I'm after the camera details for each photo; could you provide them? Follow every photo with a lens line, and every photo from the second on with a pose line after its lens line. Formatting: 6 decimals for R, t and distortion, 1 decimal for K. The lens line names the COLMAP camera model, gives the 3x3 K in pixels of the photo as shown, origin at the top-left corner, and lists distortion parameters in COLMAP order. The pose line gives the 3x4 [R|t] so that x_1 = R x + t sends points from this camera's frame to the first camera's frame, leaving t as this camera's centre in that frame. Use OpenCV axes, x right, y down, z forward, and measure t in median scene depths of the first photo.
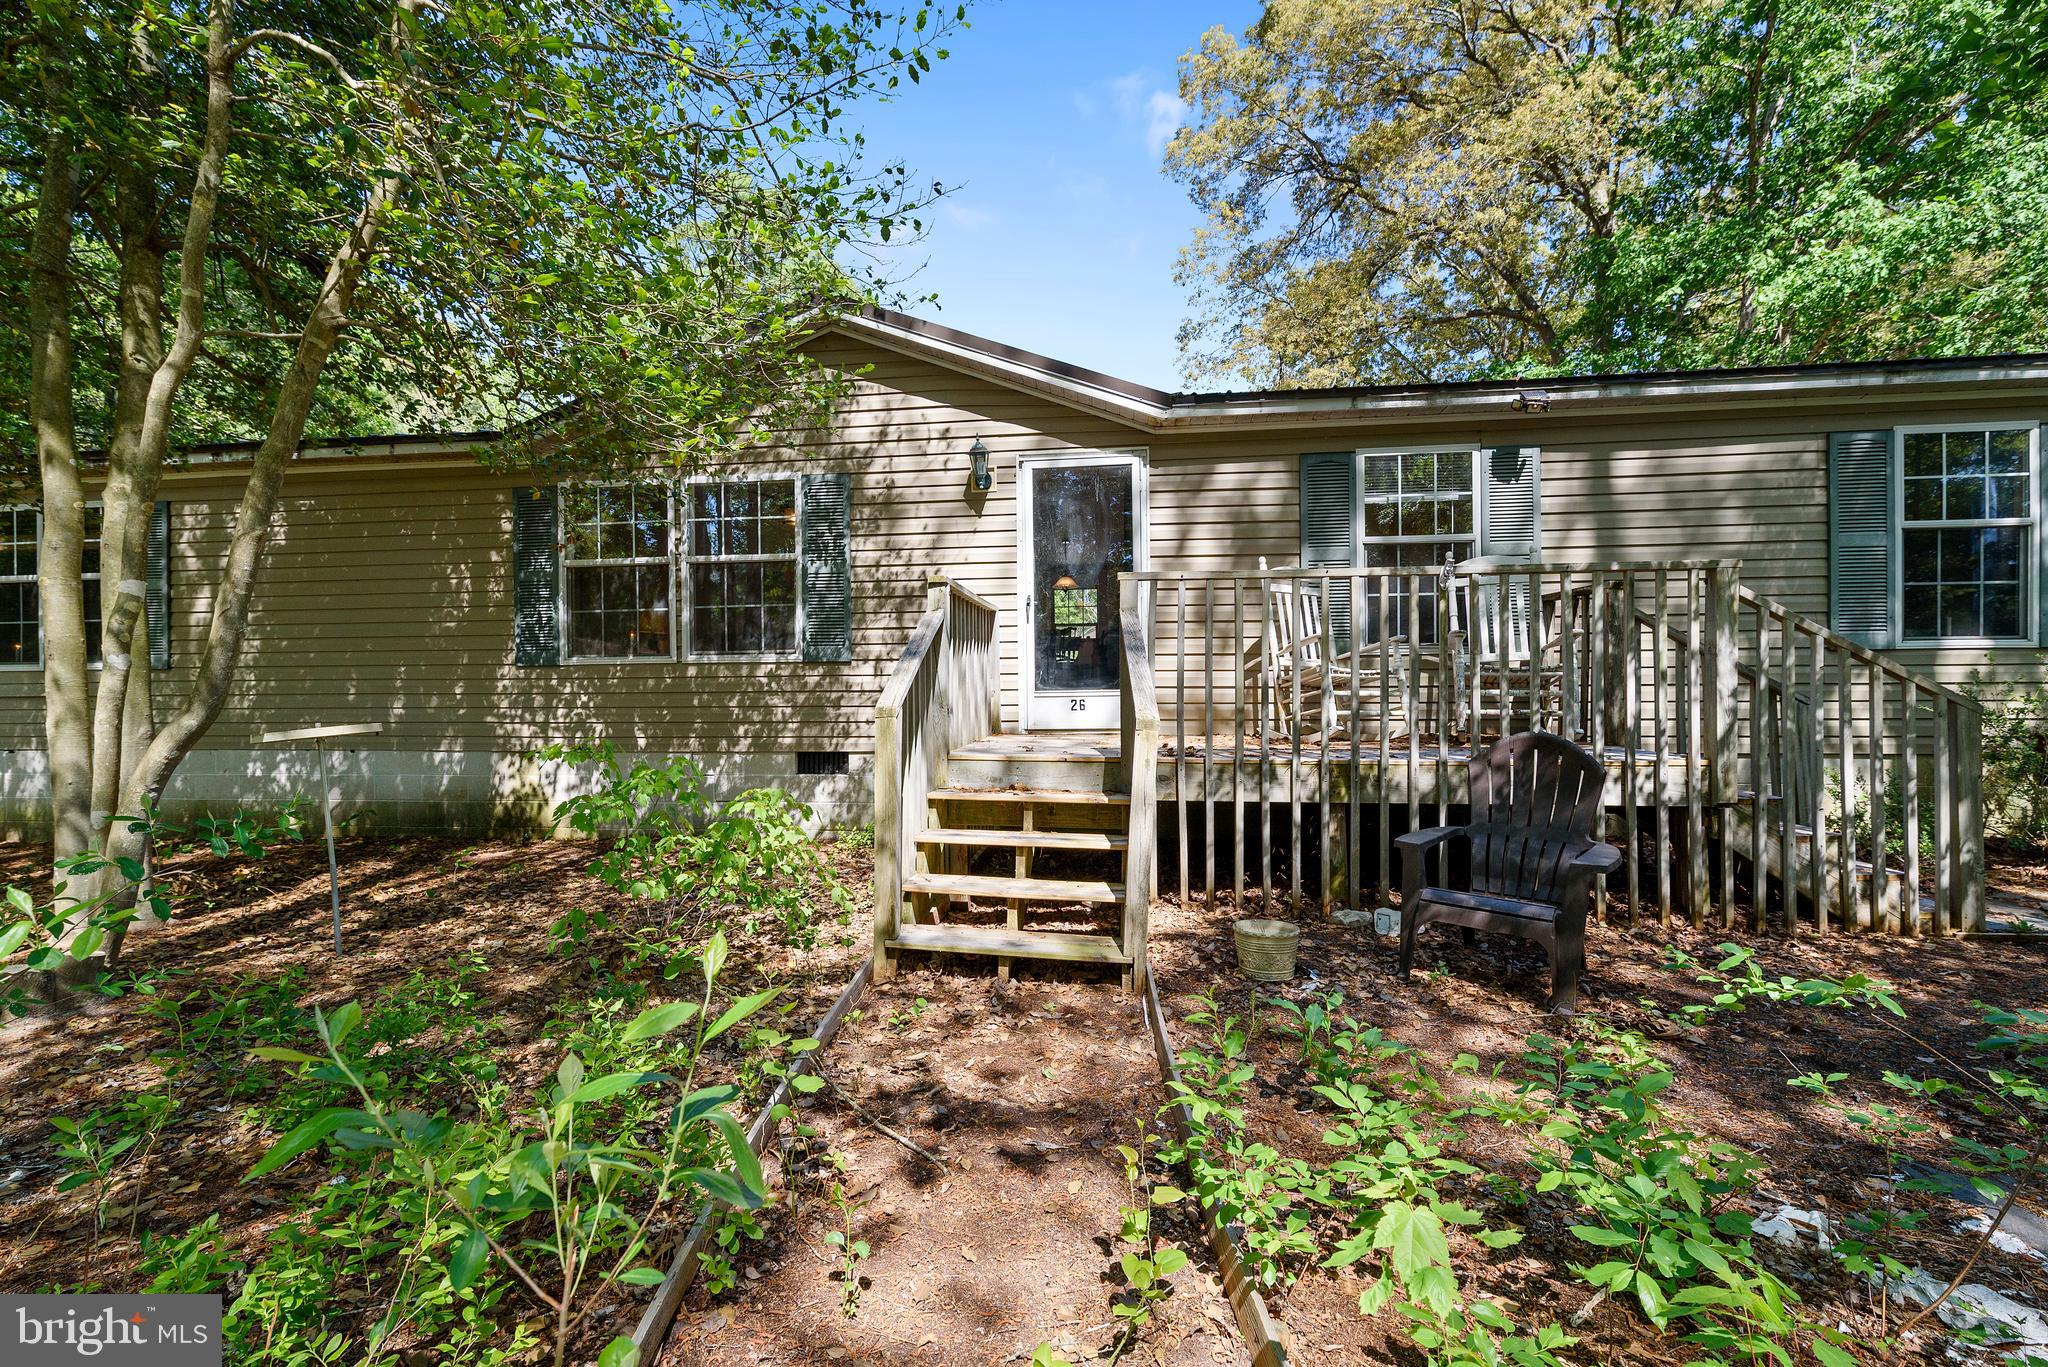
lens RADIAL K [[899.6, 0, 1024.3], [0, 899.6, 679.9], [0, 0, 1]] dist [0.001889, -0.000027]
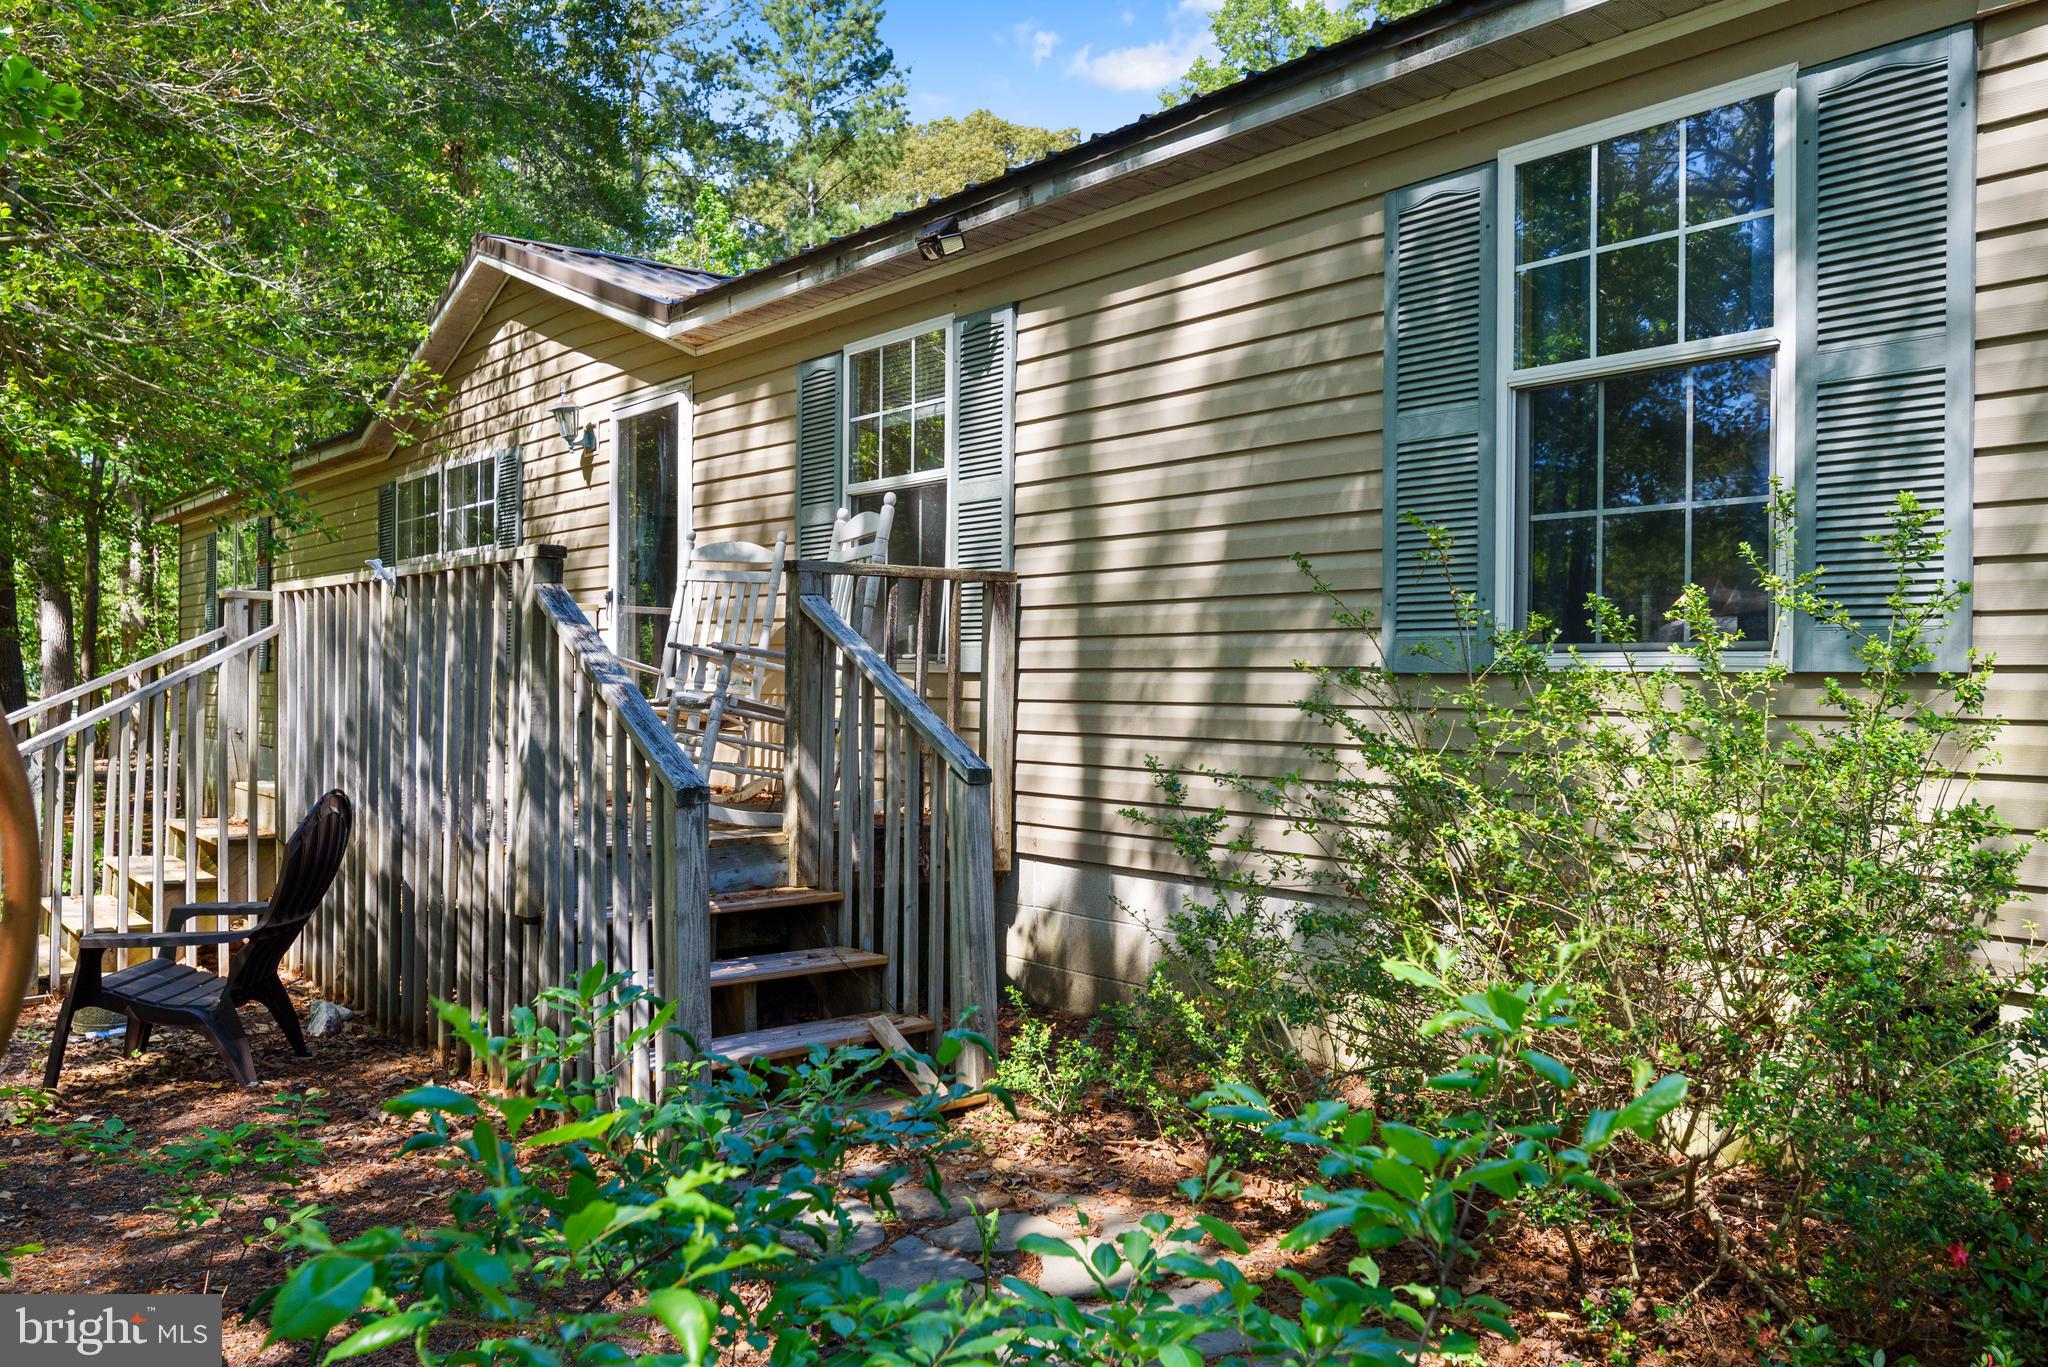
lens RADIAL K [[1579.6, 0, 1024.3], [0, 1579.6, 681.2], [0, 0, 1]] dist [0.040441, 0.000780]
pose [[0.738794, 0.008767, -0.673874, 1.261460], [-0.007970, 0.999959, 0.004271, -0.024622], [0.673884, 0.002215, 0.738834, 0.262546]]
